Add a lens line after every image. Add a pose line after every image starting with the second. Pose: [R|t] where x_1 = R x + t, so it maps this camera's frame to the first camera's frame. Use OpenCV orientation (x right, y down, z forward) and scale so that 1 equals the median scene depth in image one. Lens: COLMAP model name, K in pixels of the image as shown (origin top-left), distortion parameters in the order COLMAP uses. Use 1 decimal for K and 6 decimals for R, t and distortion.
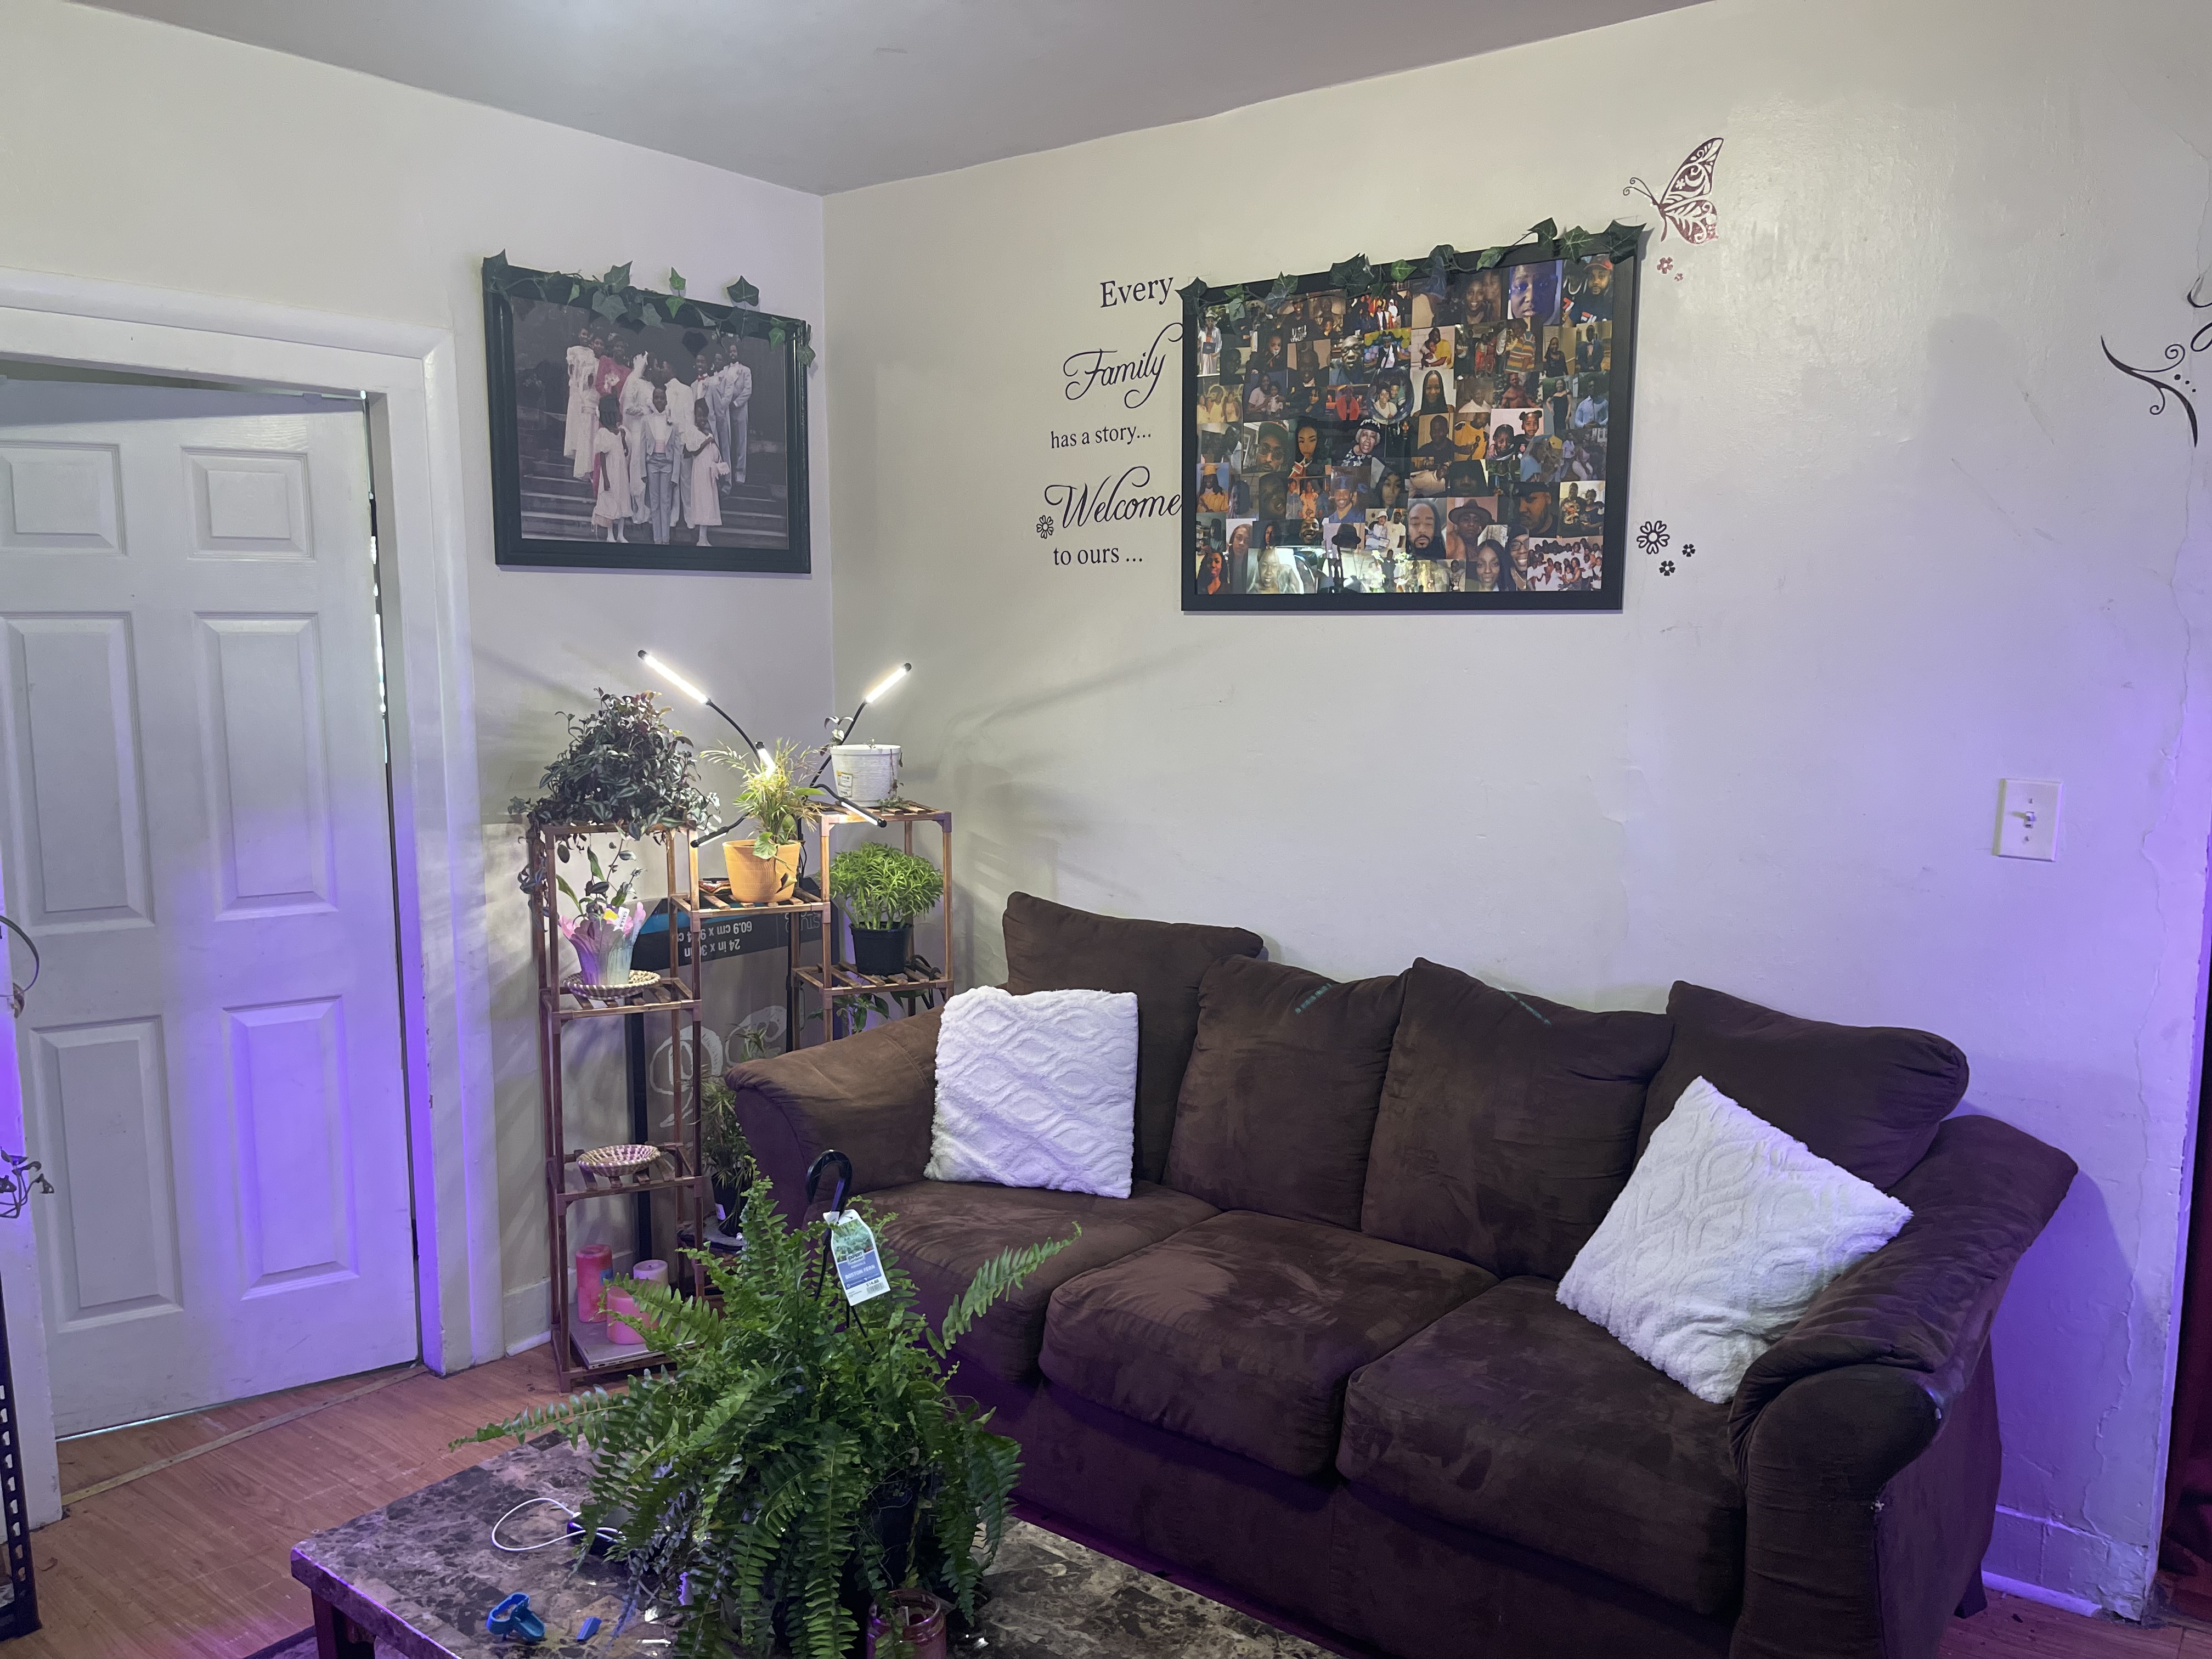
lens RADIAL K [[1682.0, 0, 1102.7], [0, 1682.0, 836.1], [0, 0, 1]] dist [0.035774, -0.017896]
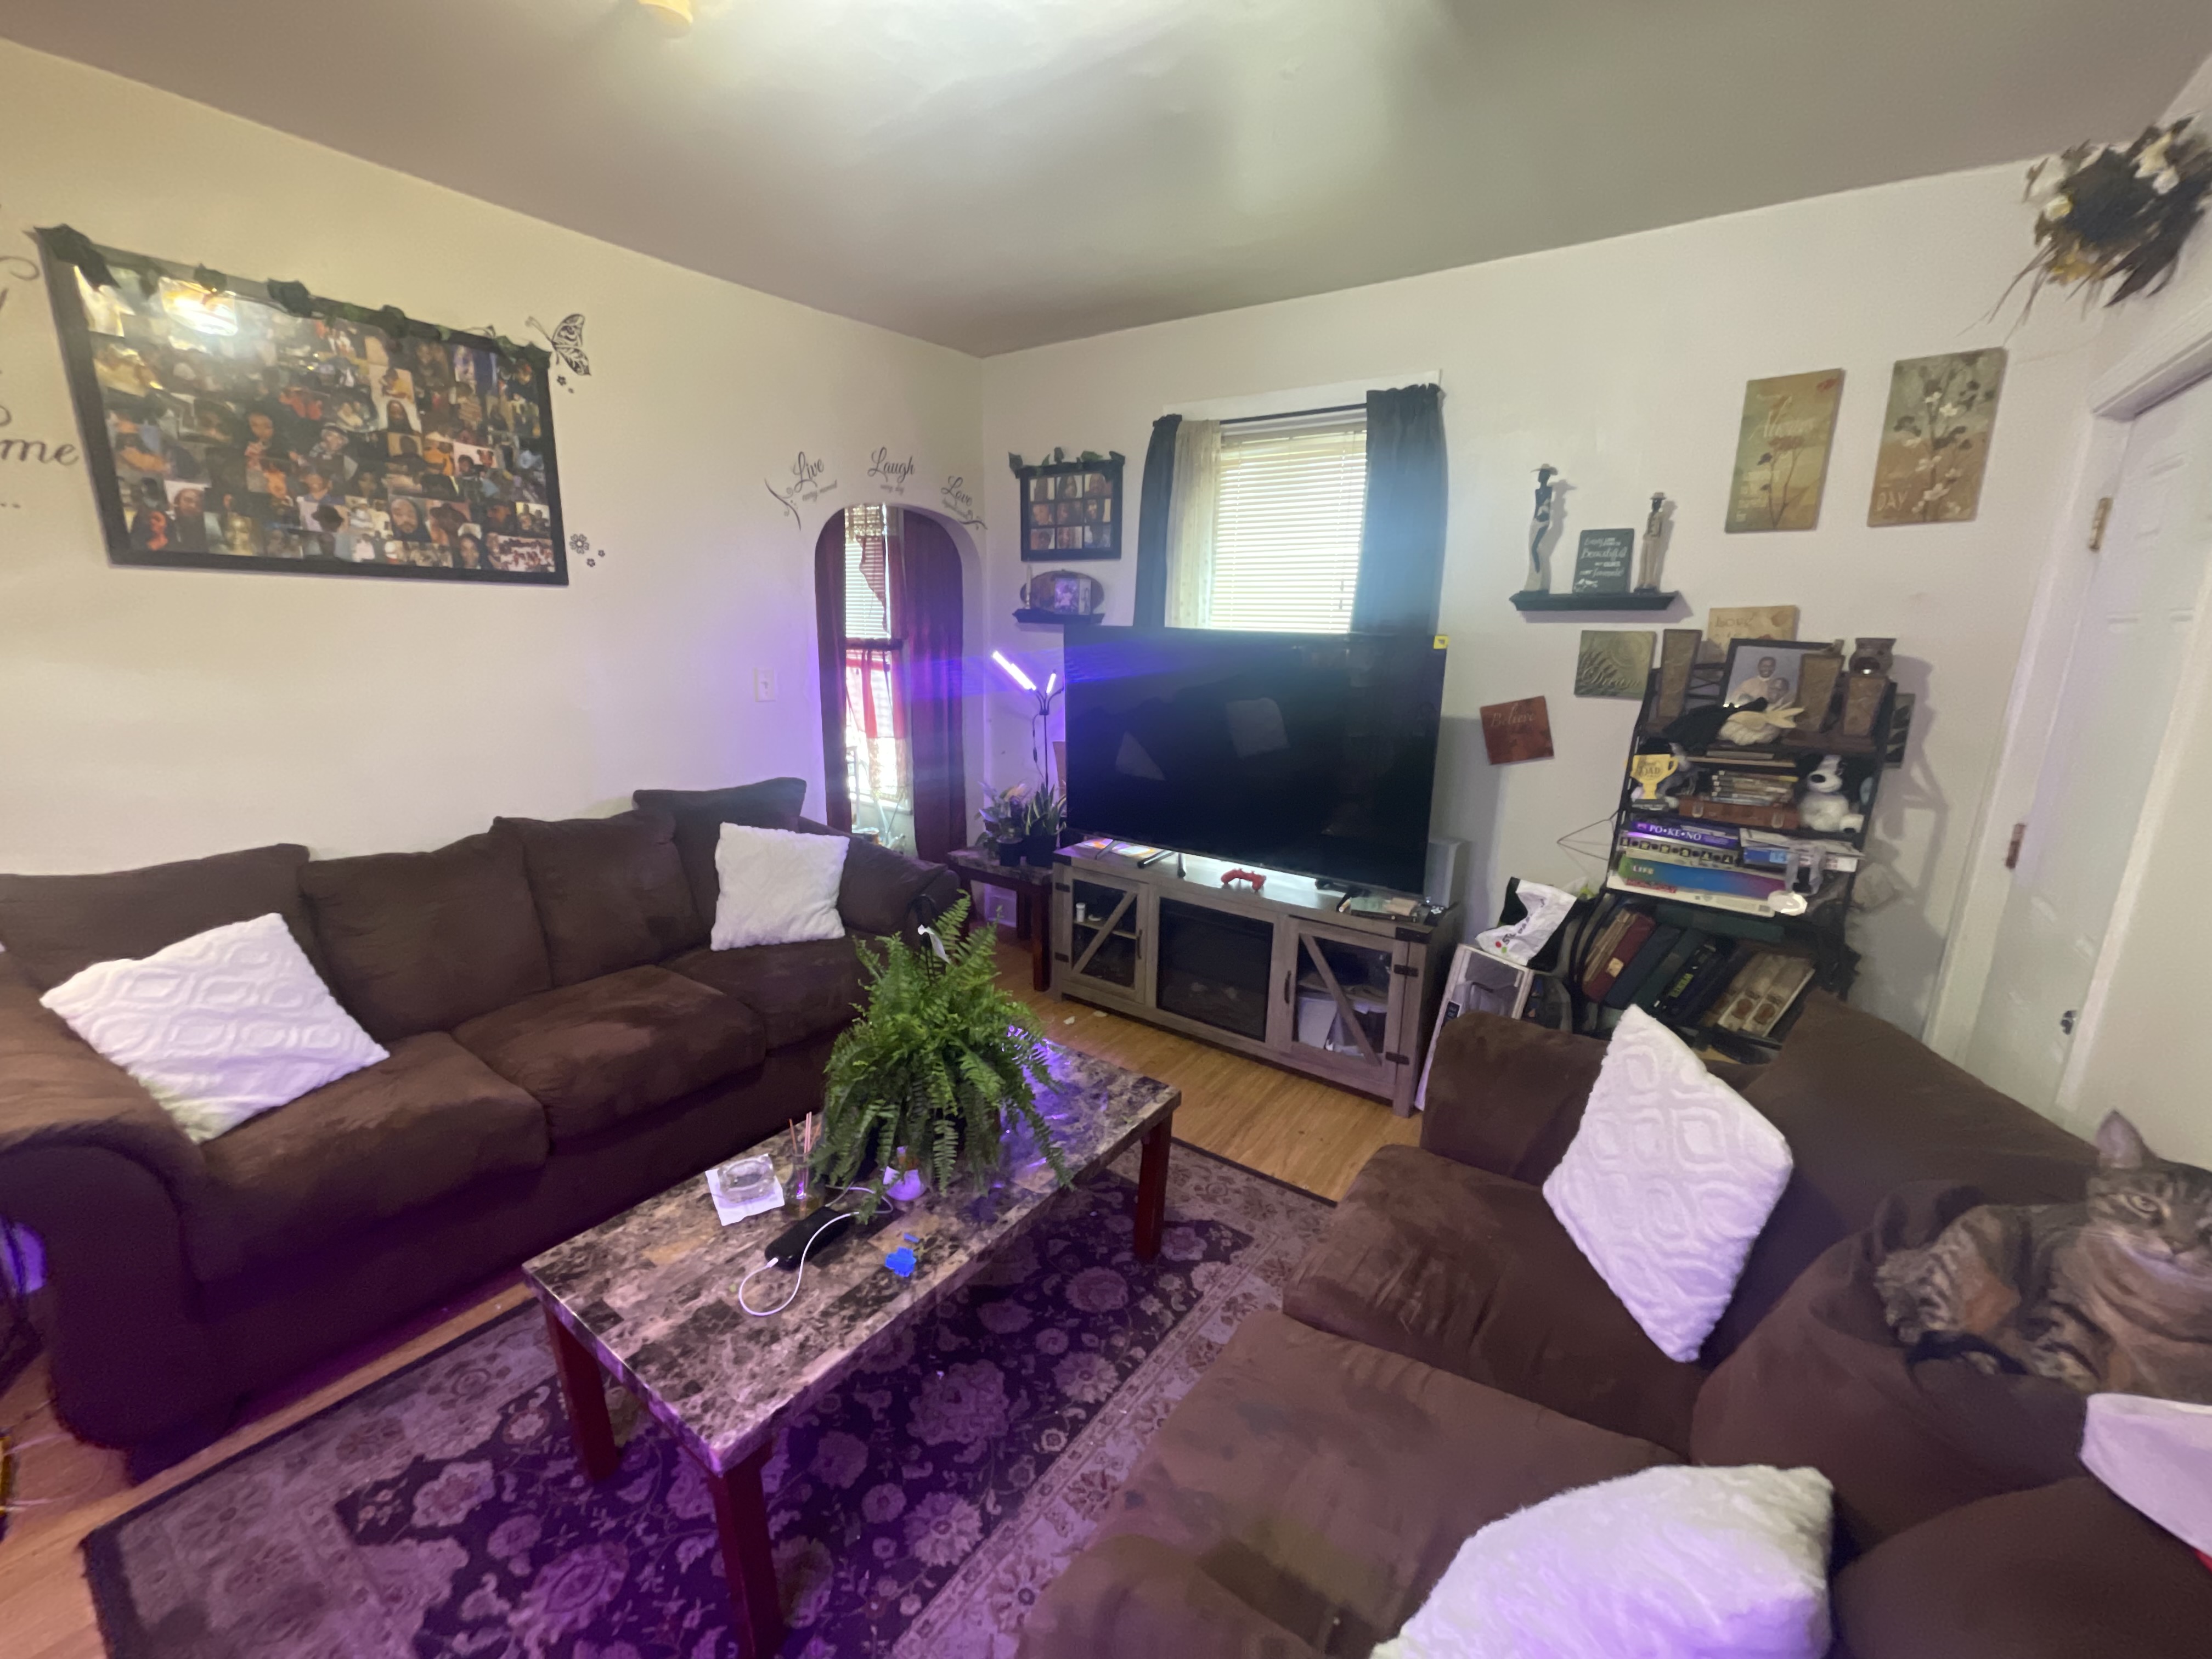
lens RADIAL K [[892.0, 0, 1102.8], [0, 892.0, 830.7], [0, 0, 1]] dist [0.008914, -0.000233]
pose [[-0.041782, -0.231124, 0.972027, -0.609718], [0.105689, 0.966396, 0.234328, -0.045560], [-0.993521, 0.112523, -0.015951, 0.465458]]
